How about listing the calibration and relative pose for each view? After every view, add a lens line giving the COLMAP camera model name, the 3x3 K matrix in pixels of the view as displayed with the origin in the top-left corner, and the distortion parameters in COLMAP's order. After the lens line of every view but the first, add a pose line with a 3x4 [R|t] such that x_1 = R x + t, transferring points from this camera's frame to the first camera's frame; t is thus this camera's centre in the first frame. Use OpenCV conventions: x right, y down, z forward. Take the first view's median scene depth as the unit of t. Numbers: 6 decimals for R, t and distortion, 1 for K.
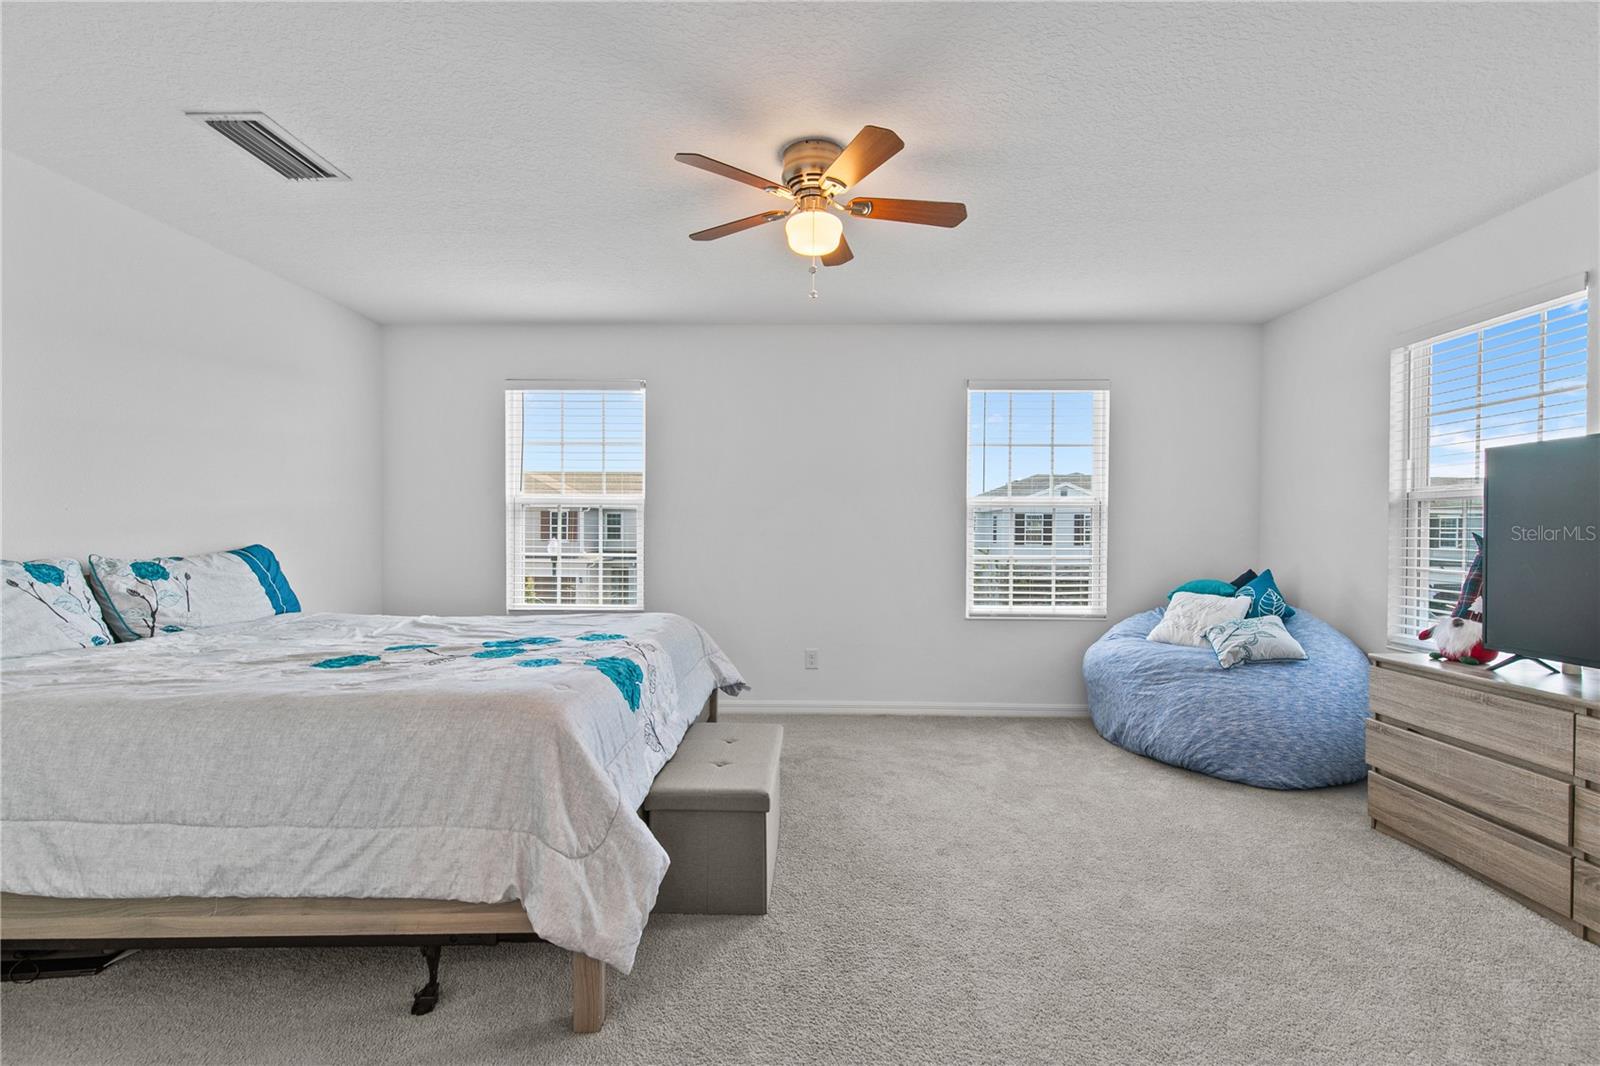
lens RADIAL K [[717.2, 0, 807.3], [0, 717.2, 528.3], [0, 0, 1]] dist [0.004535, -0.000445]
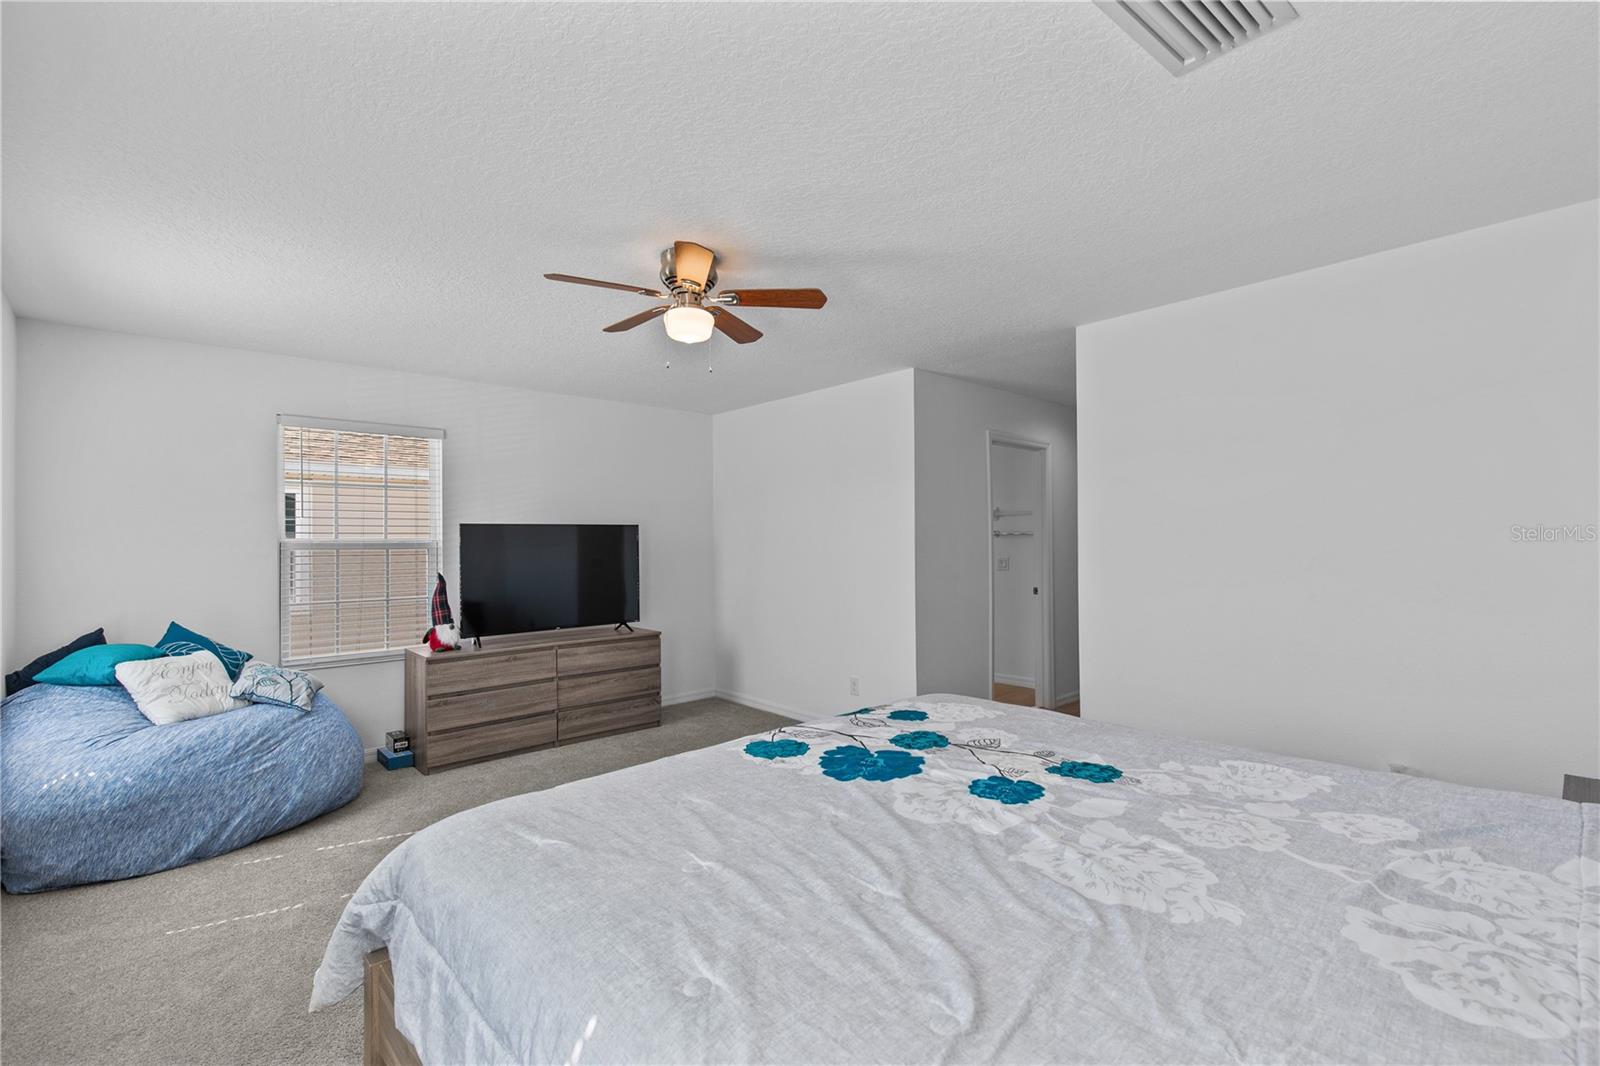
lens RADIAL K [[732.6, 0, 812.1], [0, 732.6, 543.3], [0, 0, 1]] dist [0.005710, 0.000515]
pose [[-0.676481, -0.007014, 0.736427, -0.968126], [0.002550, 0.999926, 0.011865, -0.082883], [-0.736456, 0.009904, -0.676413, 1.642716]]
